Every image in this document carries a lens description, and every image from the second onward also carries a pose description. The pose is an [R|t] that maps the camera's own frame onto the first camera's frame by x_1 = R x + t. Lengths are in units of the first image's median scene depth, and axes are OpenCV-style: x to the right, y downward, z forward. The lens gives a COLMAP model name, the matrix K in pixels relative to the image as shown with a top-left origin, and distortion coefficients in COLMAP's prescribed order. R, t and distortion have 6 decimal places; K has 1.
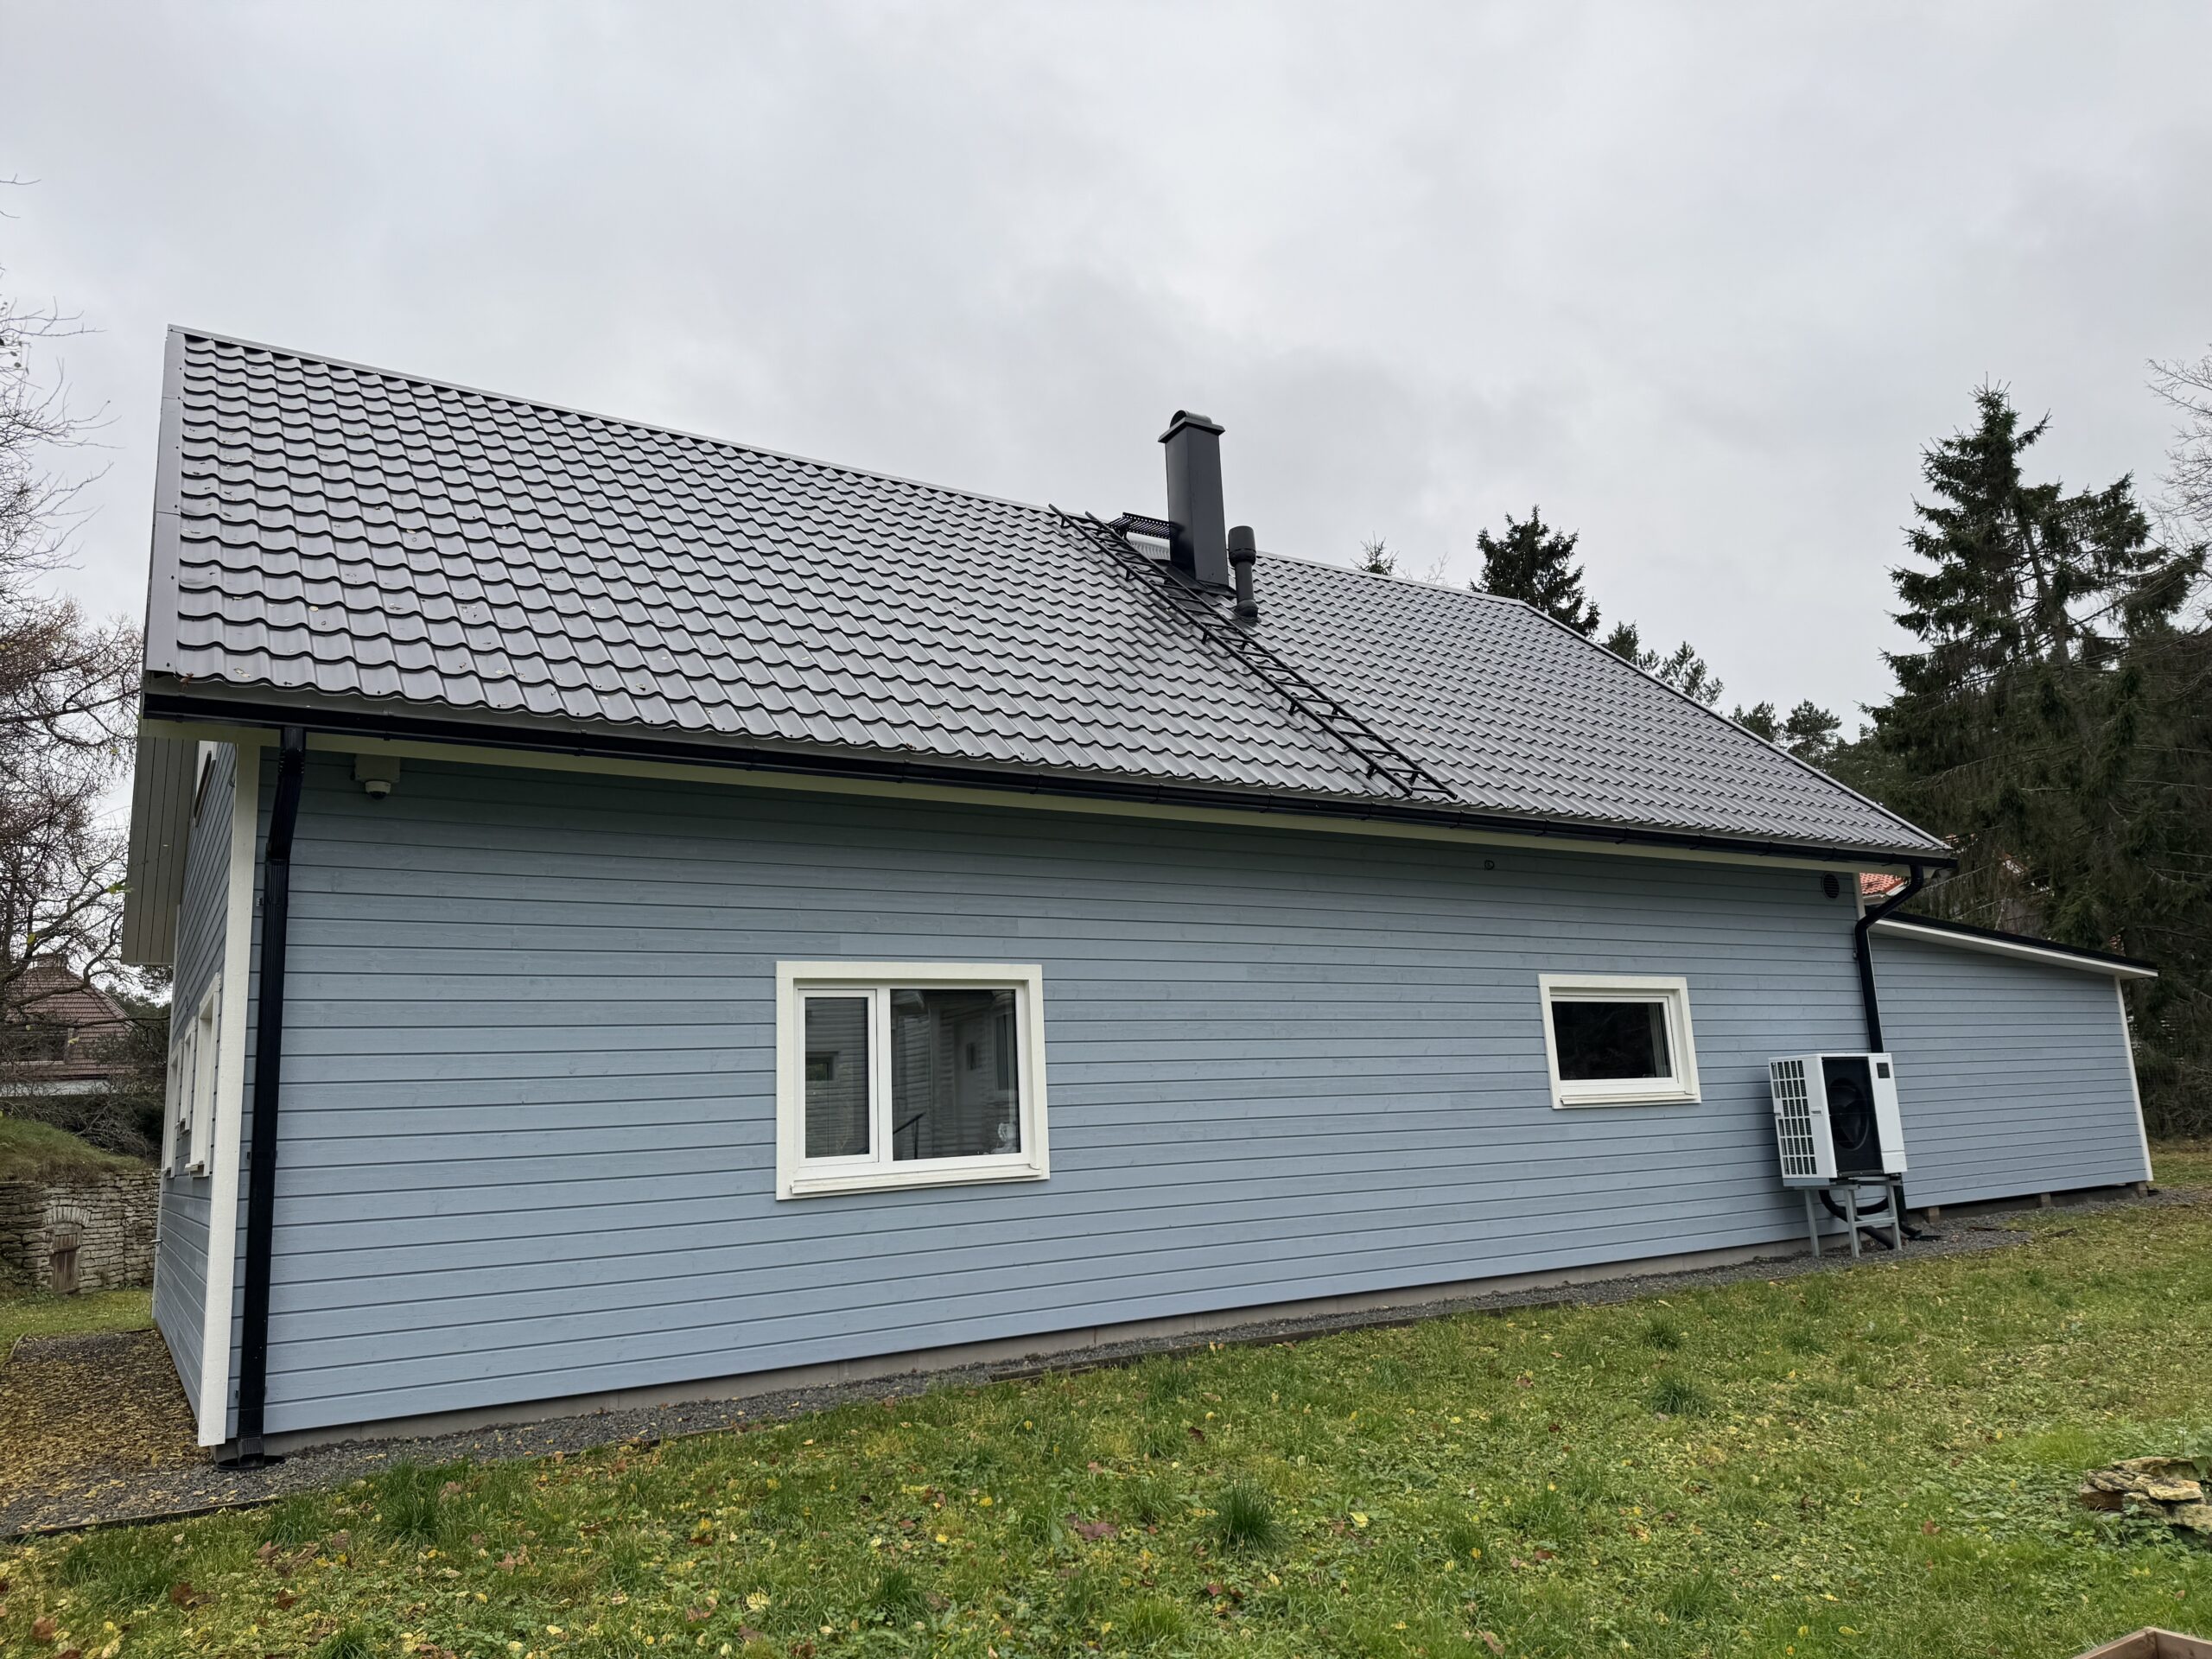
lens RADIAL K [[1500.9, 0, 1106.0], [0, 1500.9, 829.5], [0, 0, 1]] dist [0.074638, -0.088694]
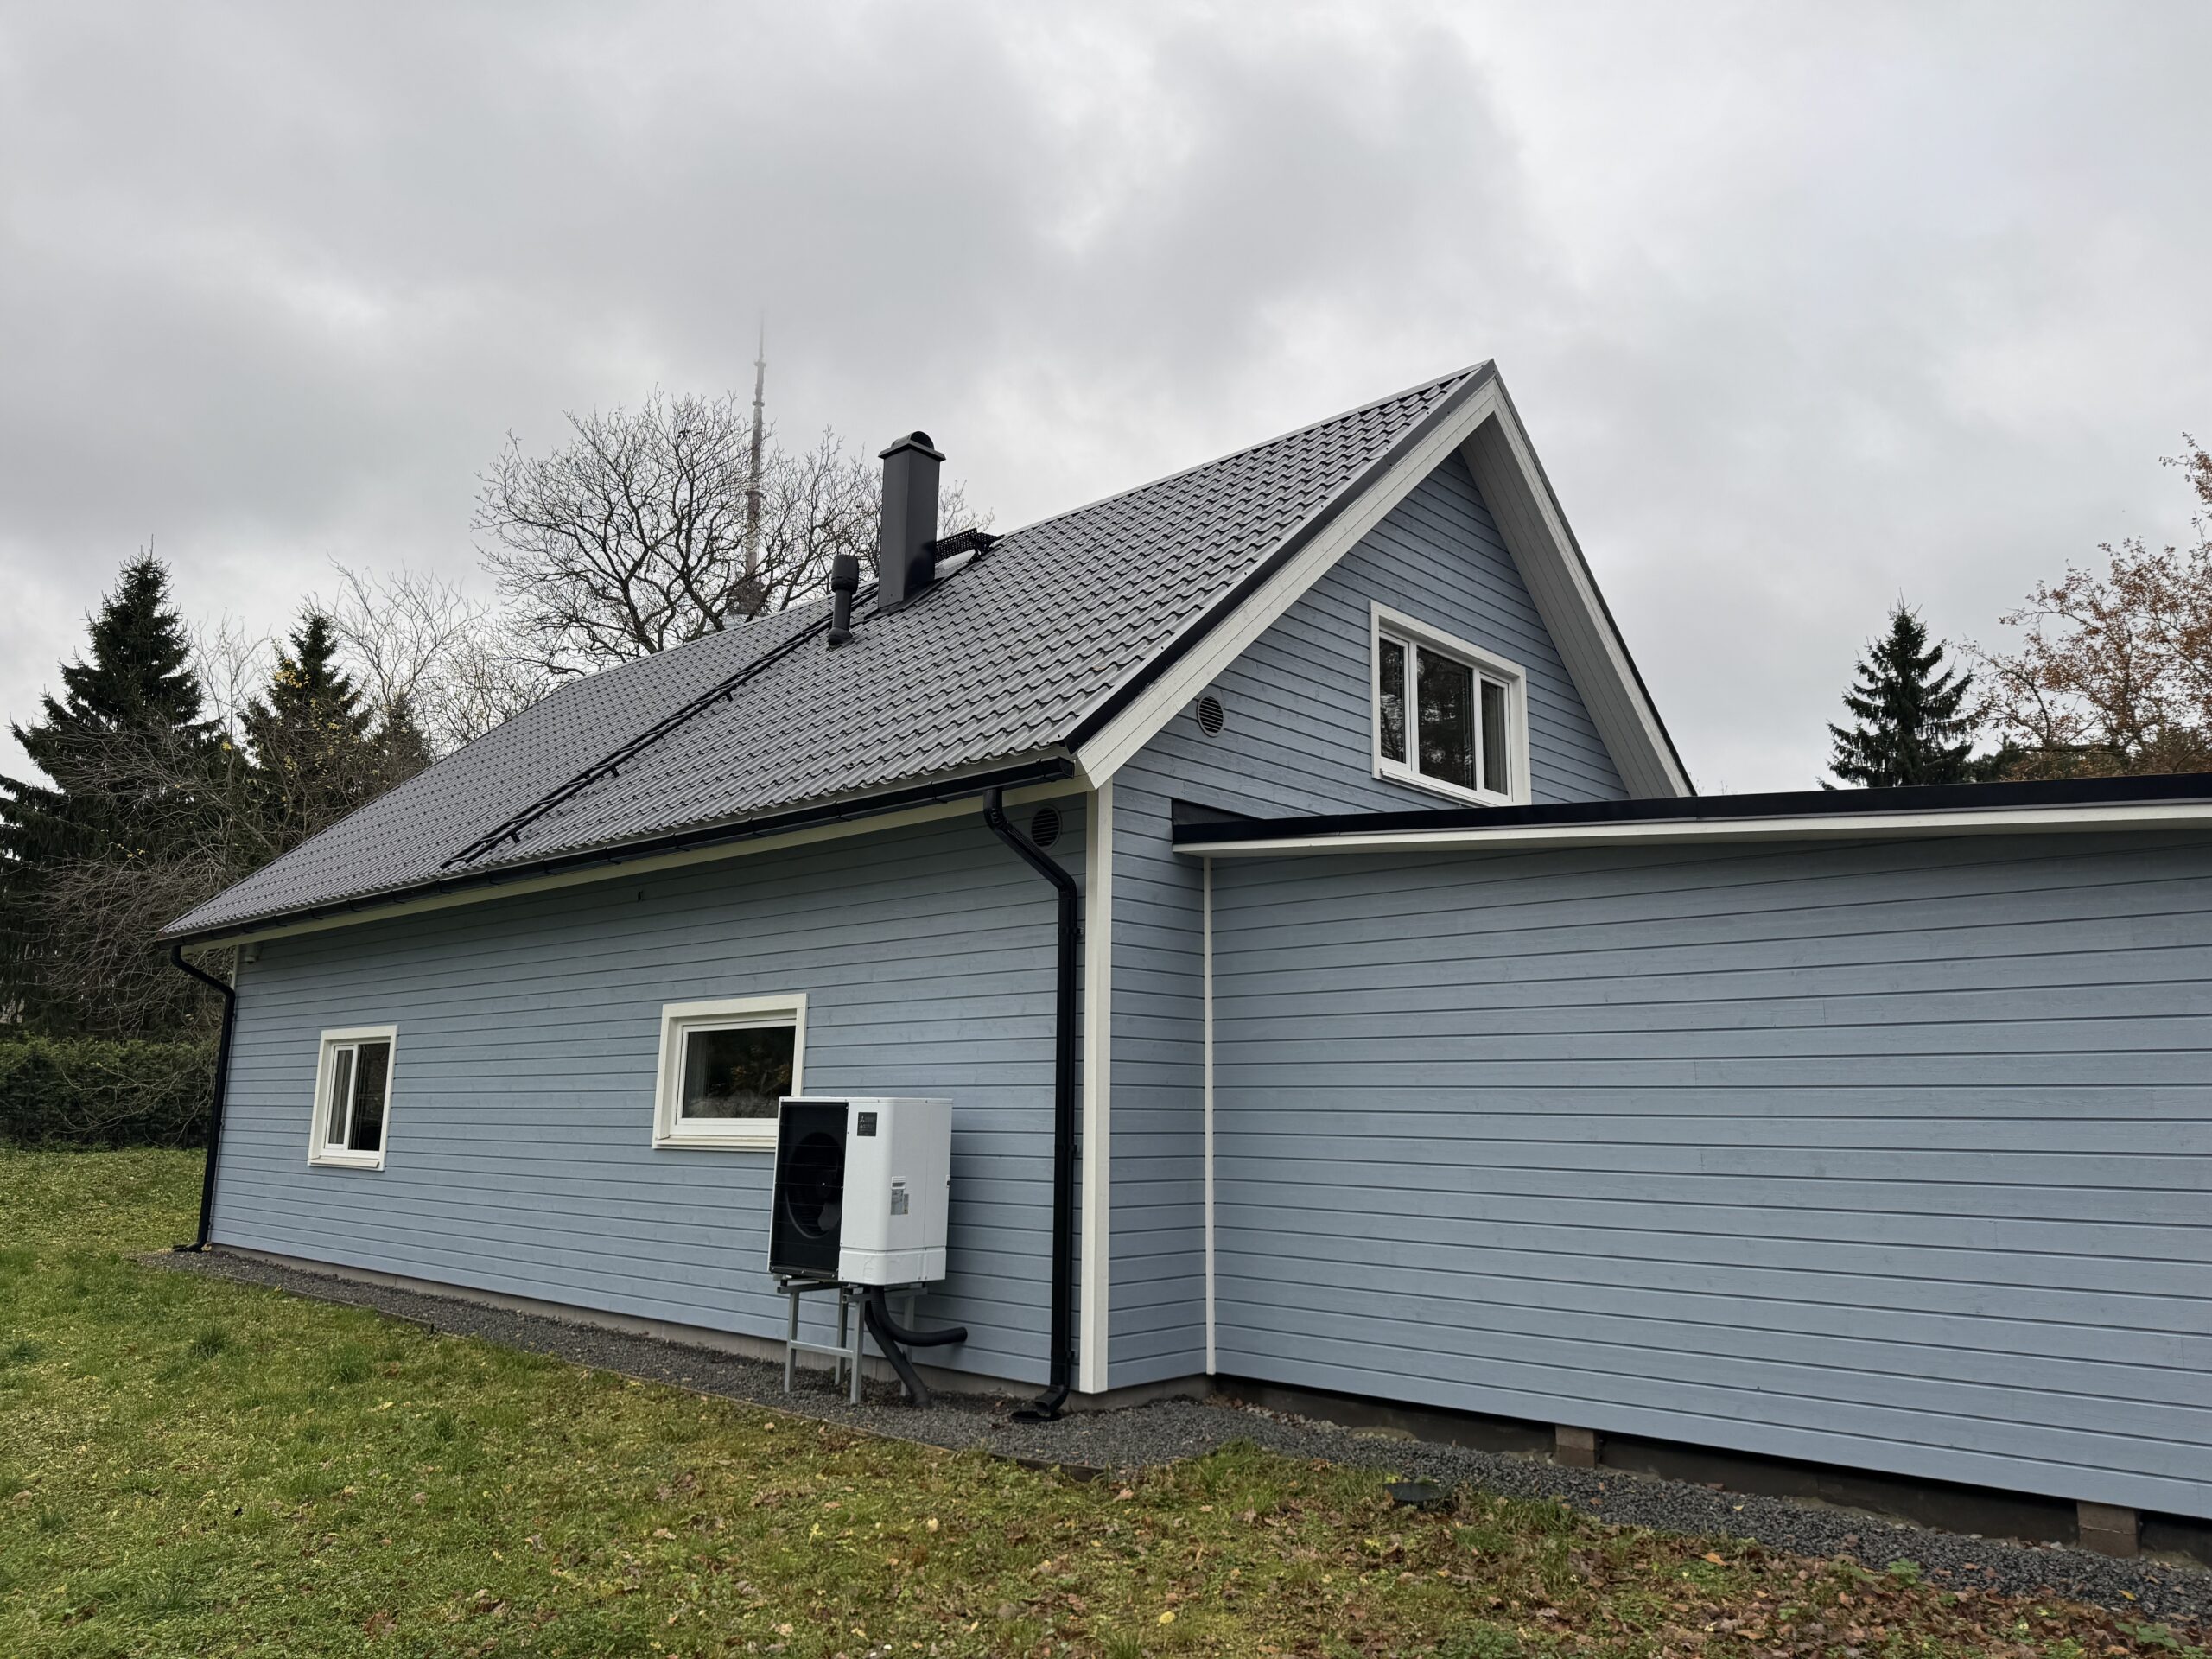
lens RADIAL K [[1500.9, 0, 1106.0], [0, 1500.9, 829.5], [0, 0, 1]] dist [0.074638, -0.088694]
pose [[0.275665, -0.129265, -0.952523, 1.237203], [0.162524, 0.982919, -0.086354, 0.111359], [0.947415, -0.131003, 0.291965, 0.971125]]
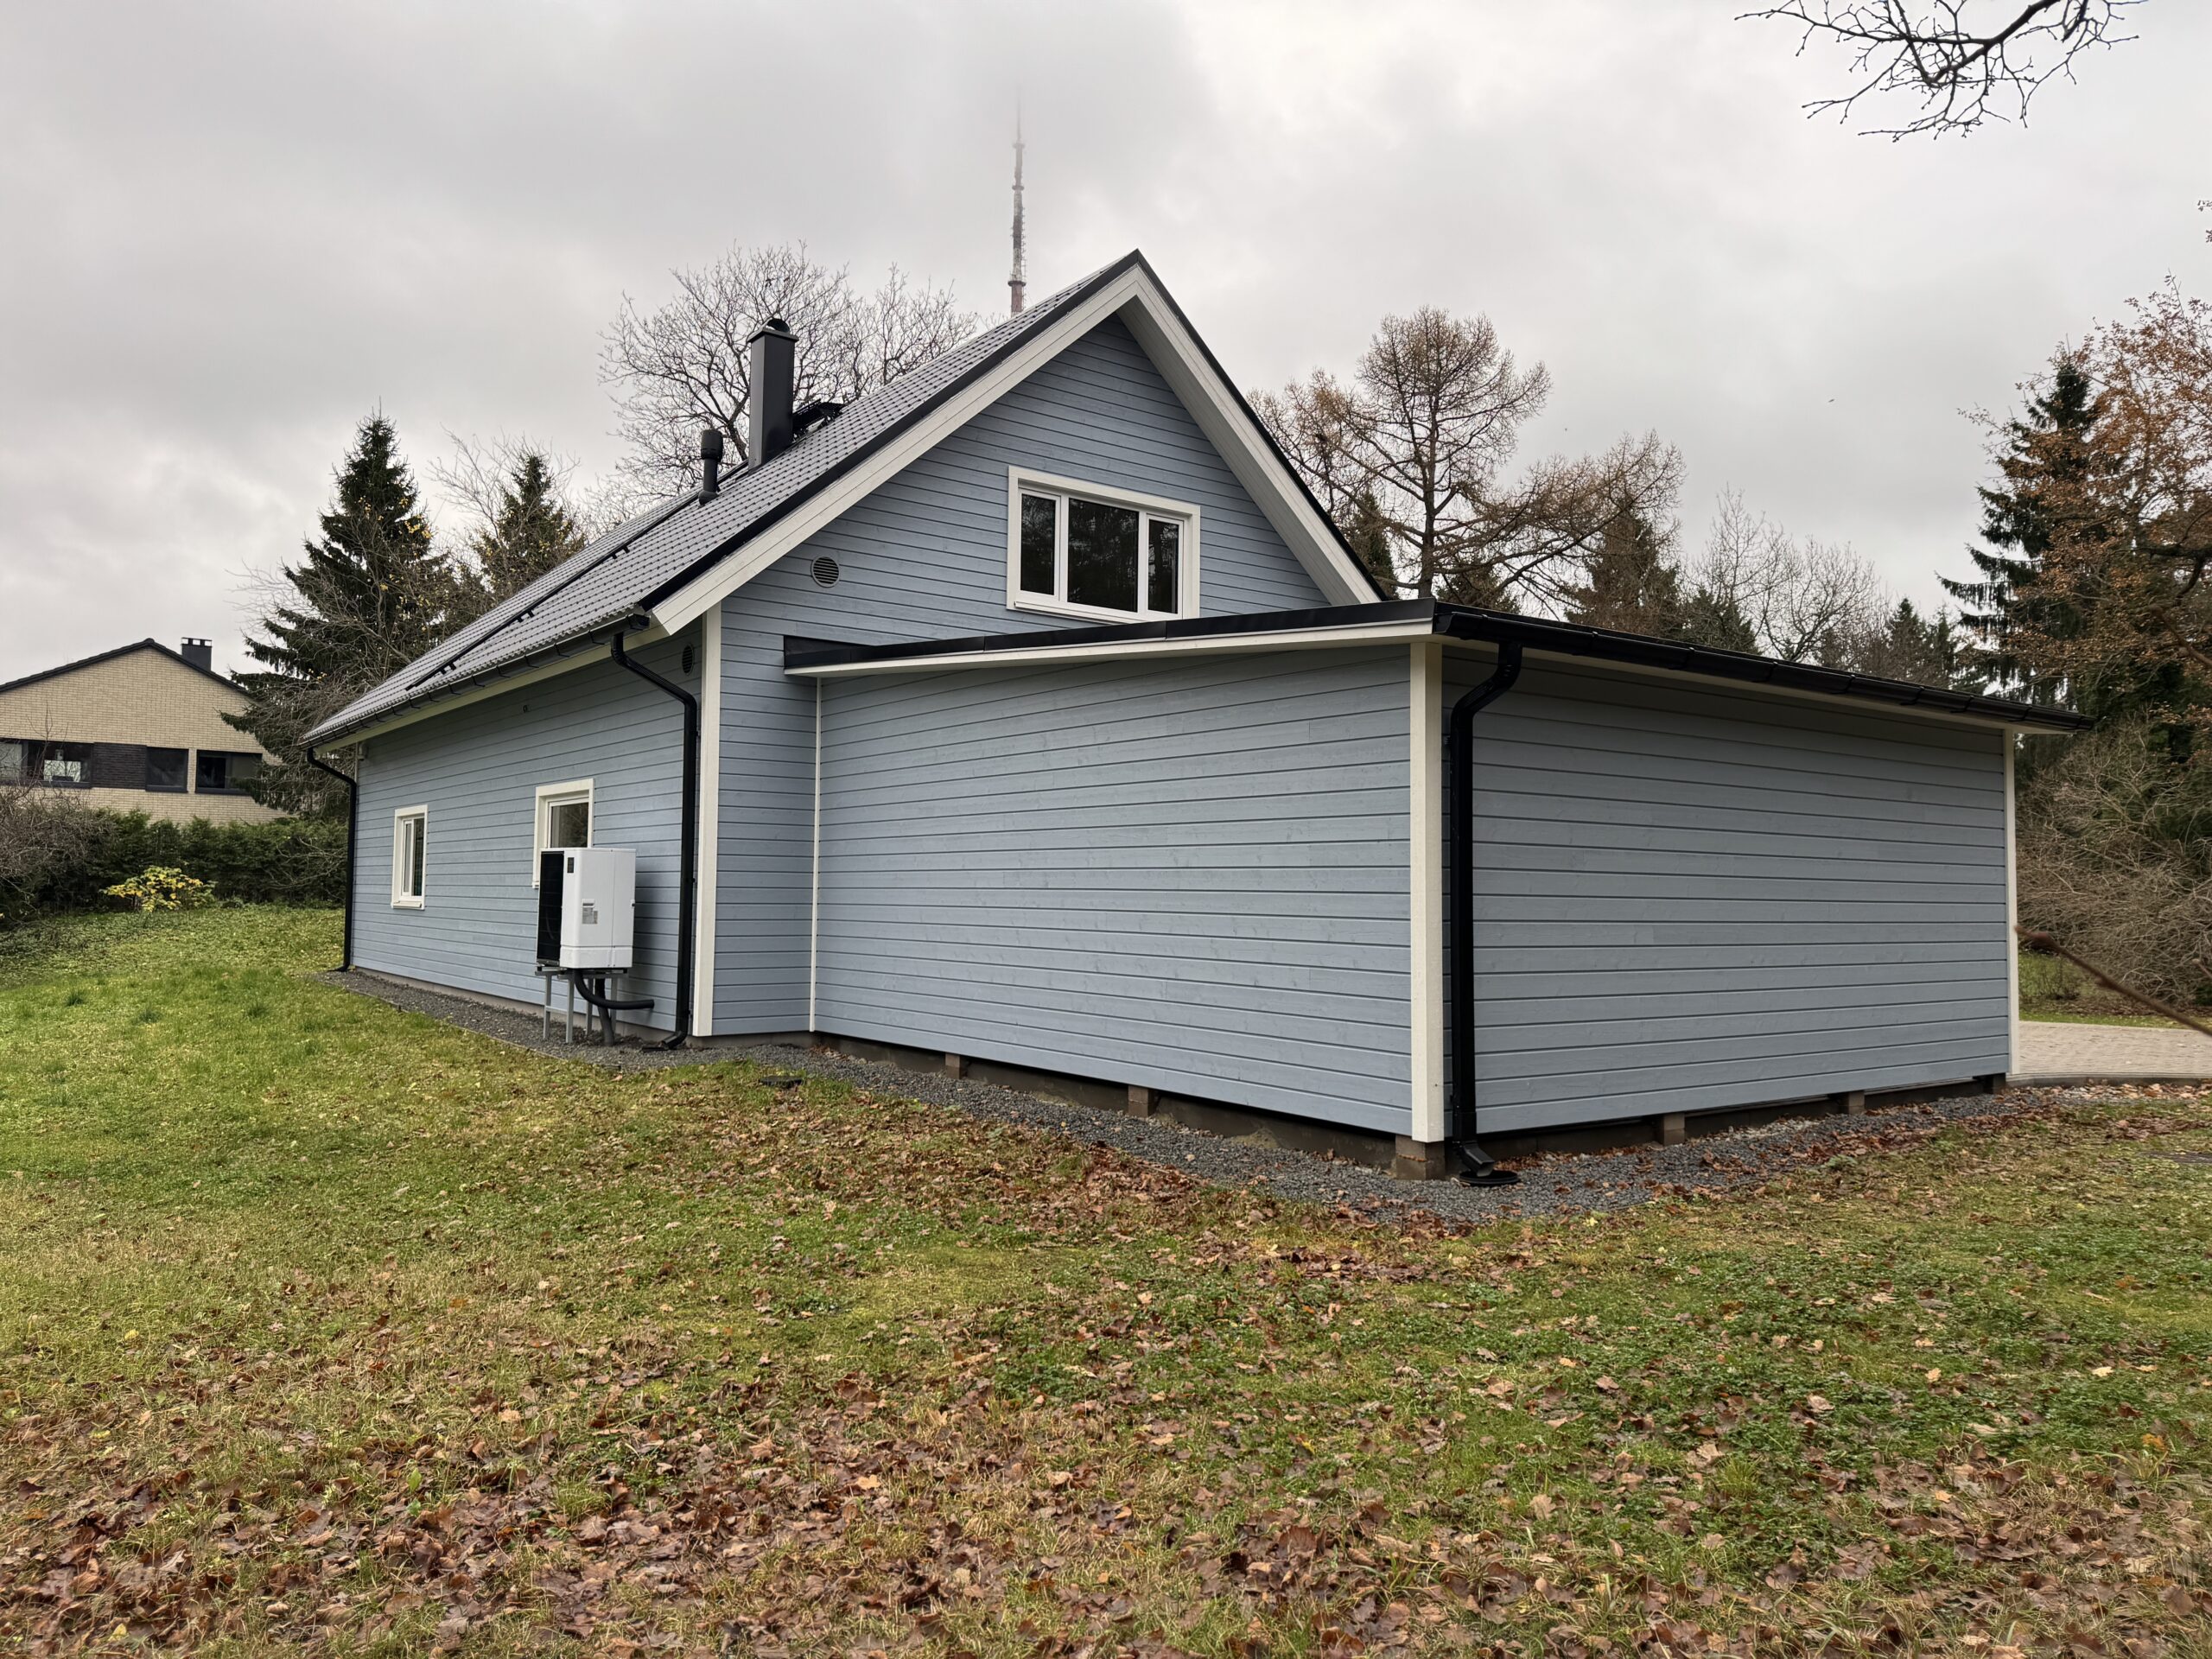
lens RADIAL K [[1500.9, 0, 1106.0], [0, 1500.9, 829.5], [0, 0, 1]] dist [0.074638, -0.088694]
pose [[0.086409, 0.004087, -0.996251, 1.587788], [0.175025, 0.984376, 0.019219, 0.186519], [0.980765, -0.176030, 0.084343, 1.323998]]
